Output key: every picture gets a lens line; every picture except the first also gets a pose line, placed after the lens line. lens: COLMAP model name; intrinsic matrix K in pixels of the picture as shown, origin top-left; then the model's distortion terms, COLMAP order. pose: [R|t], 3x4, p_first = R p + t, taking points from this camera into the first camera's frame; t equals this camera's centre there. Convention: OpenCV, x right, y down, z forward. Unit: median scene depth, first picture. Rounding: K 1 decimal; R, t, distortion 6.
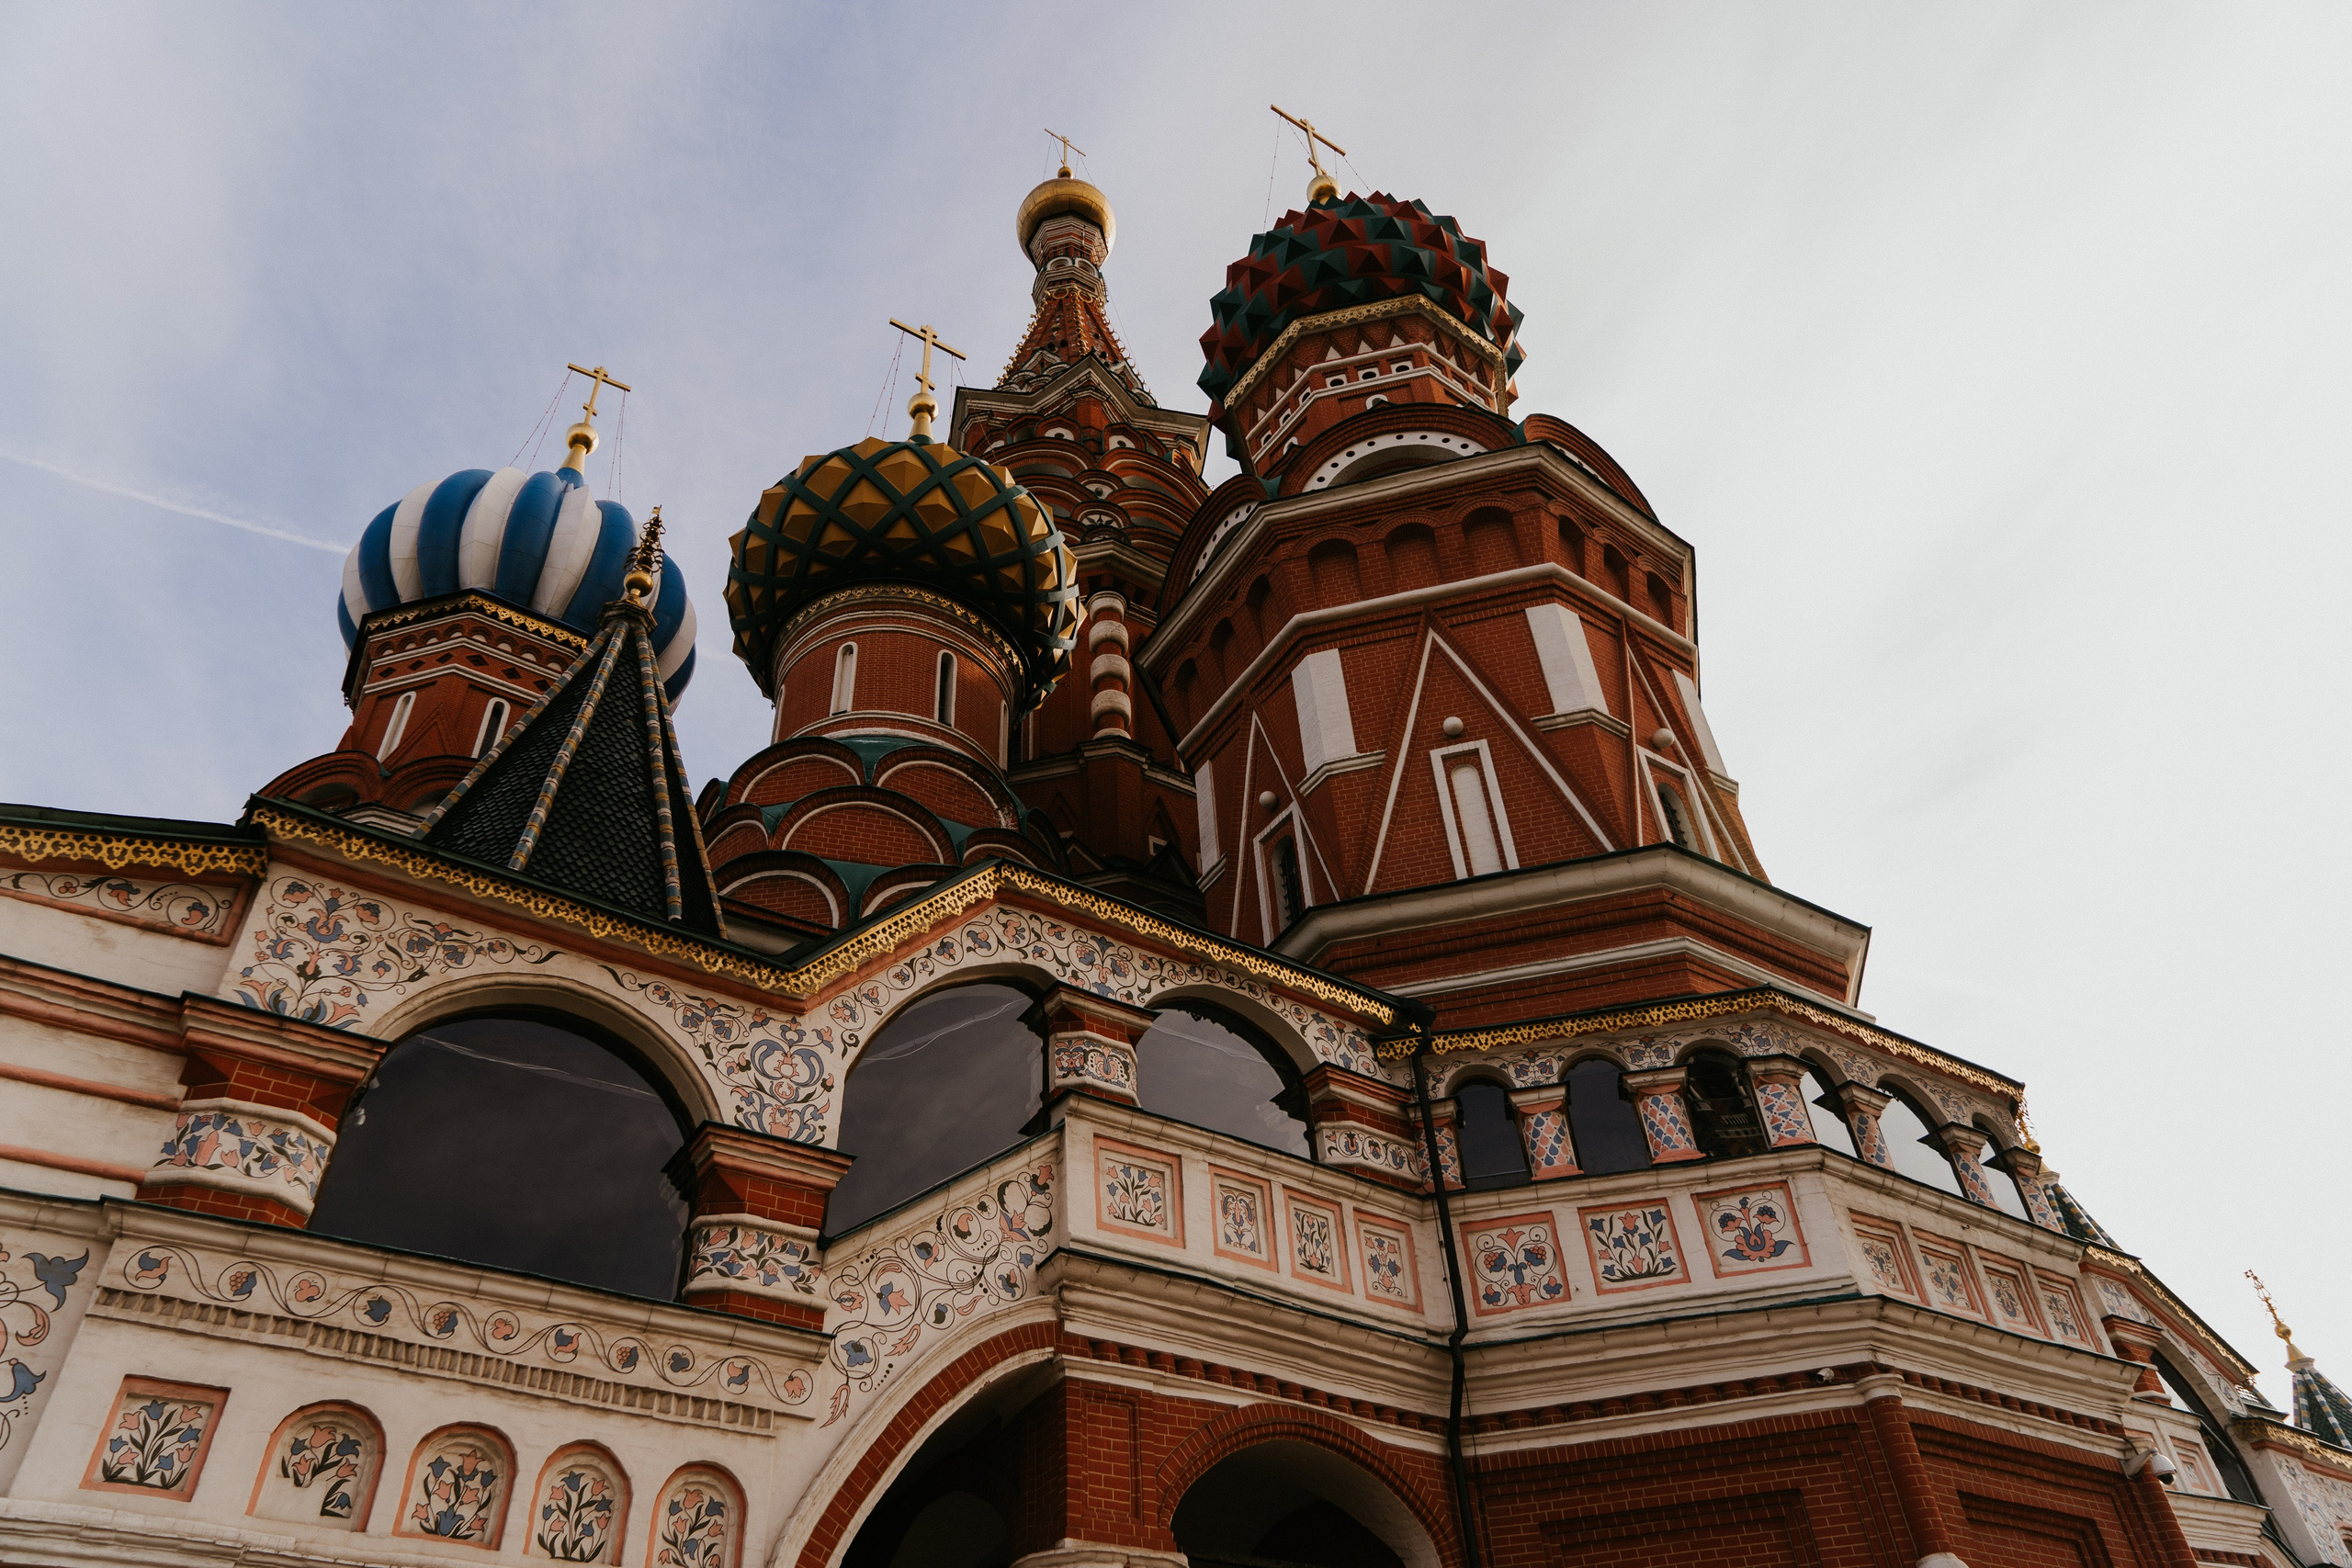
lens RADIAL K [[1594.4, 0, 1181.7], [0, 1594.4, 782.1], [0, 0, 1]] dist [-0.020527, 0.022773]
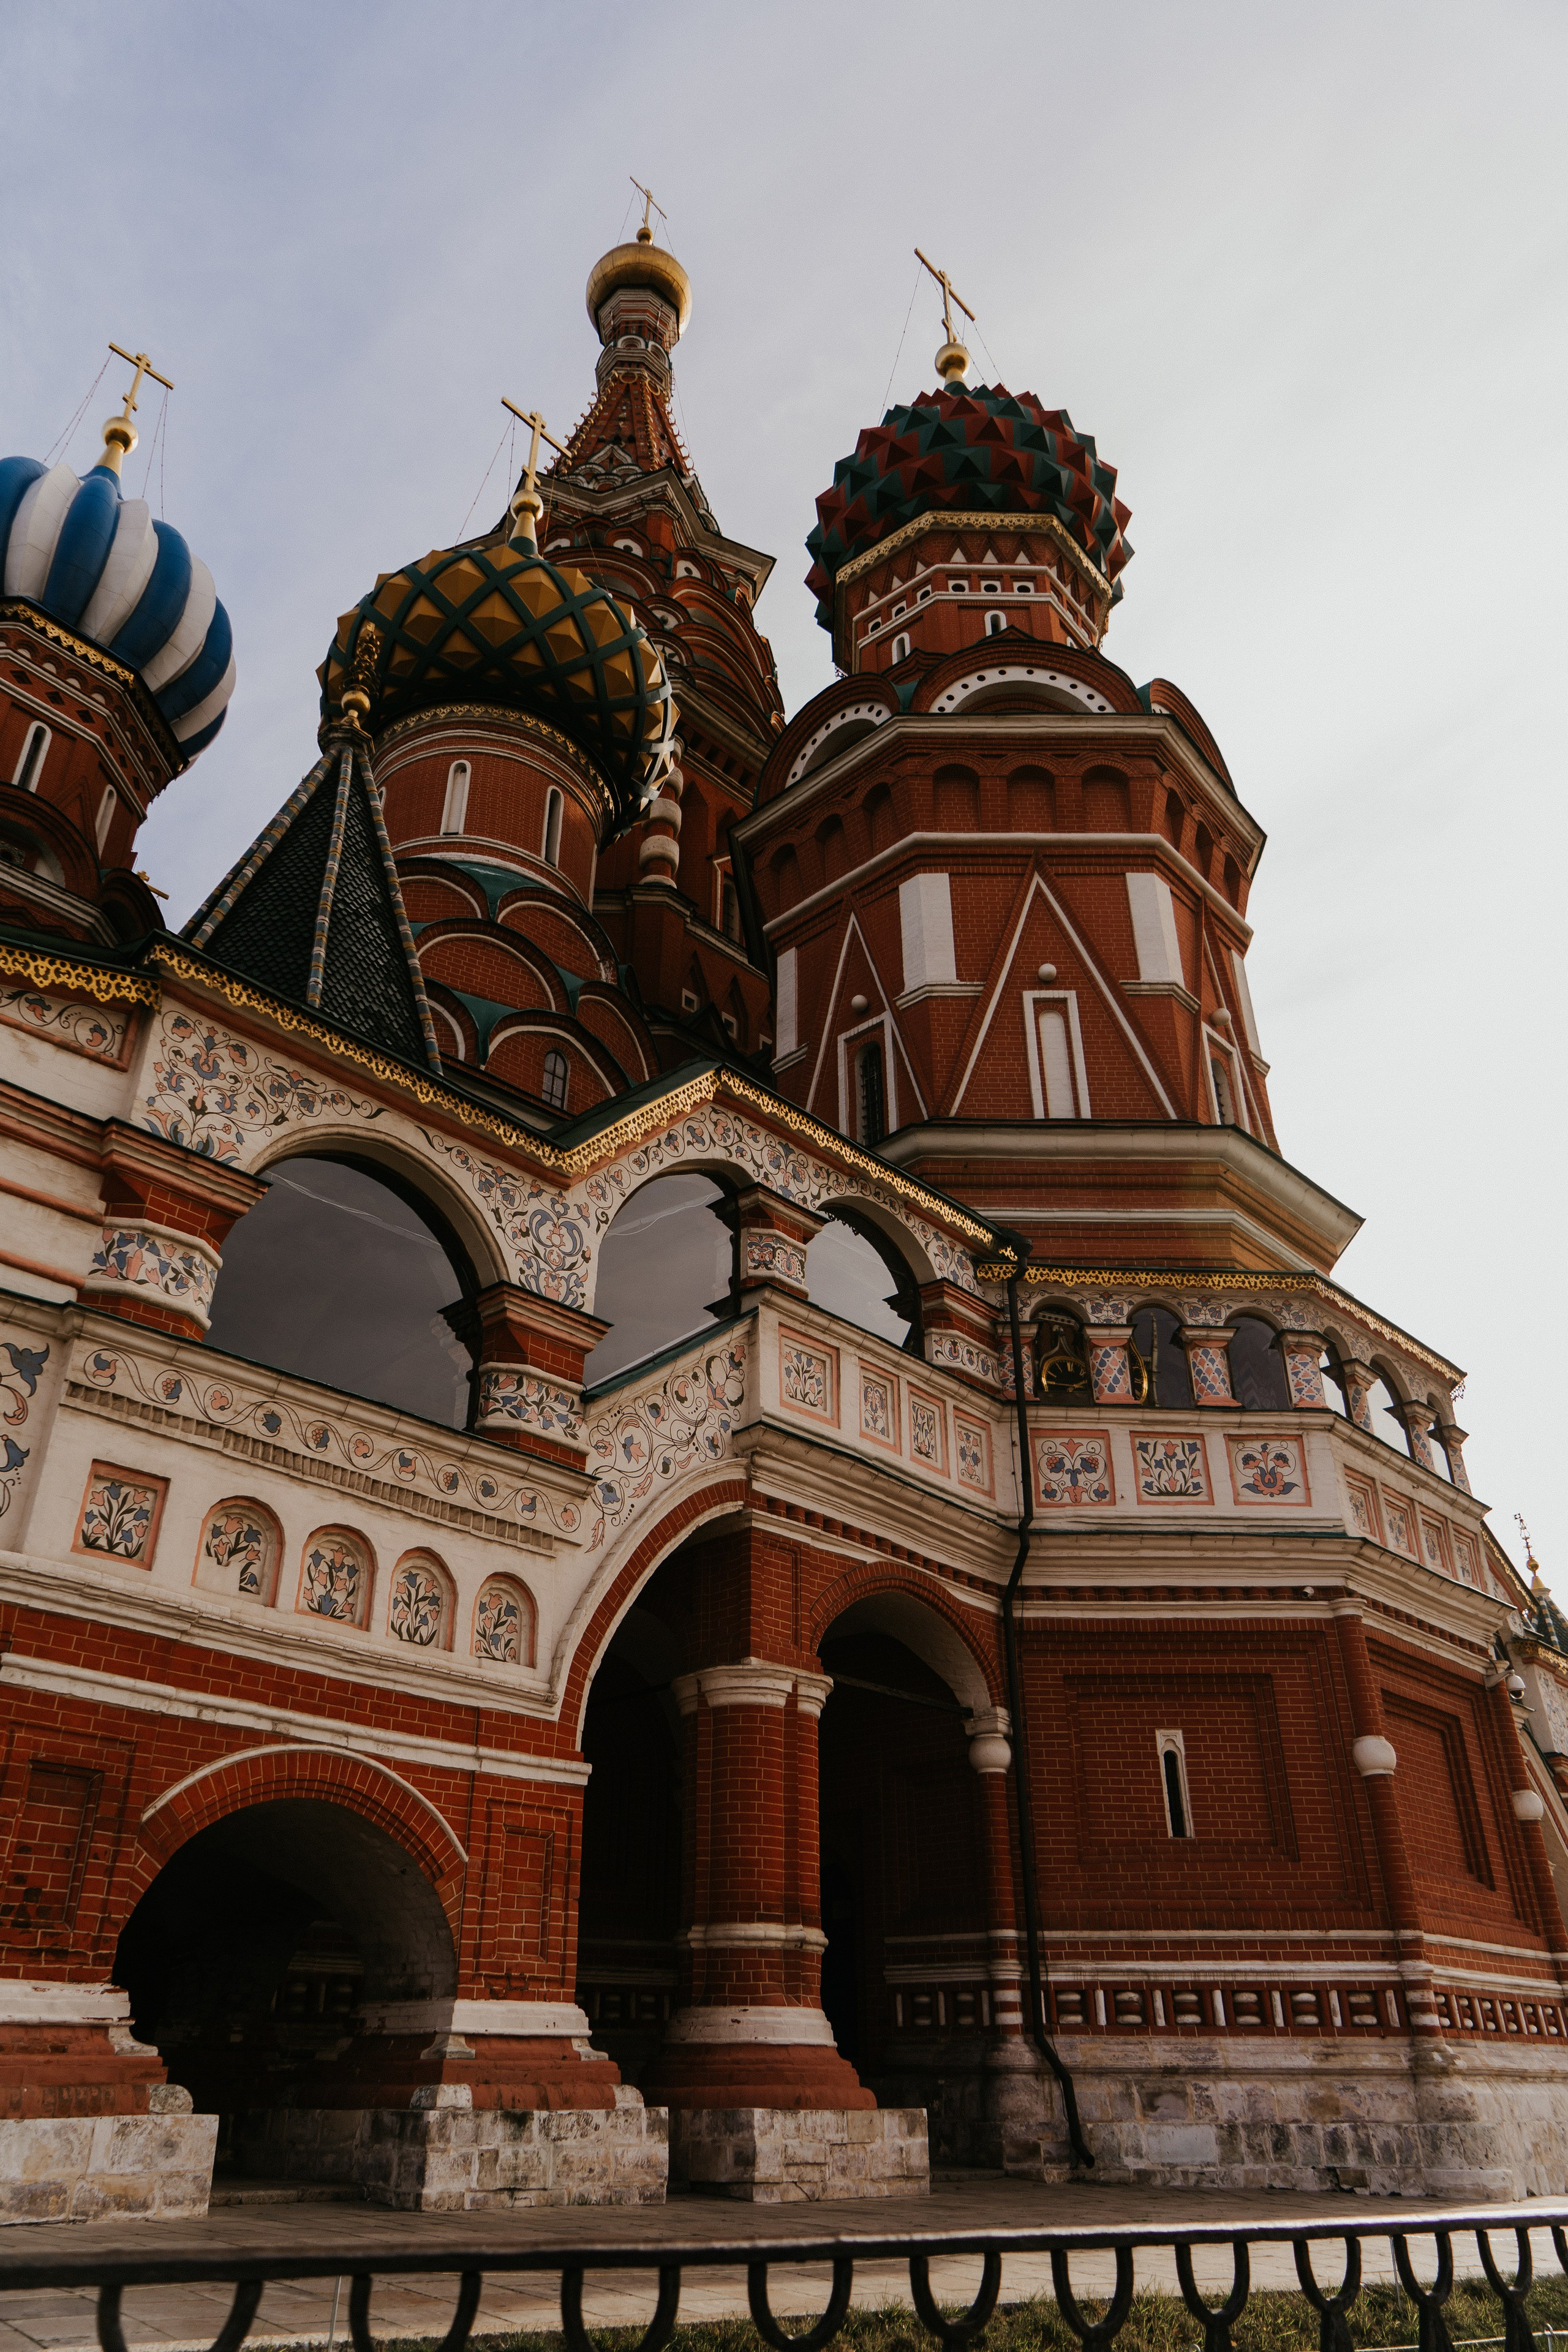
lens RADIAL K [[1594.5, 0, 783.9], [0, 1594.5, 1178.7], [0, 0, 1]] dist [-0.020527, 0.022773]
pose [[0.972113, 0.162112, 0.169460, -0.236575], [-0.190123, 0.967834, 0.164776, -0.061991], [-0.137297, -0.192399, 0.971665, -0.084871]]
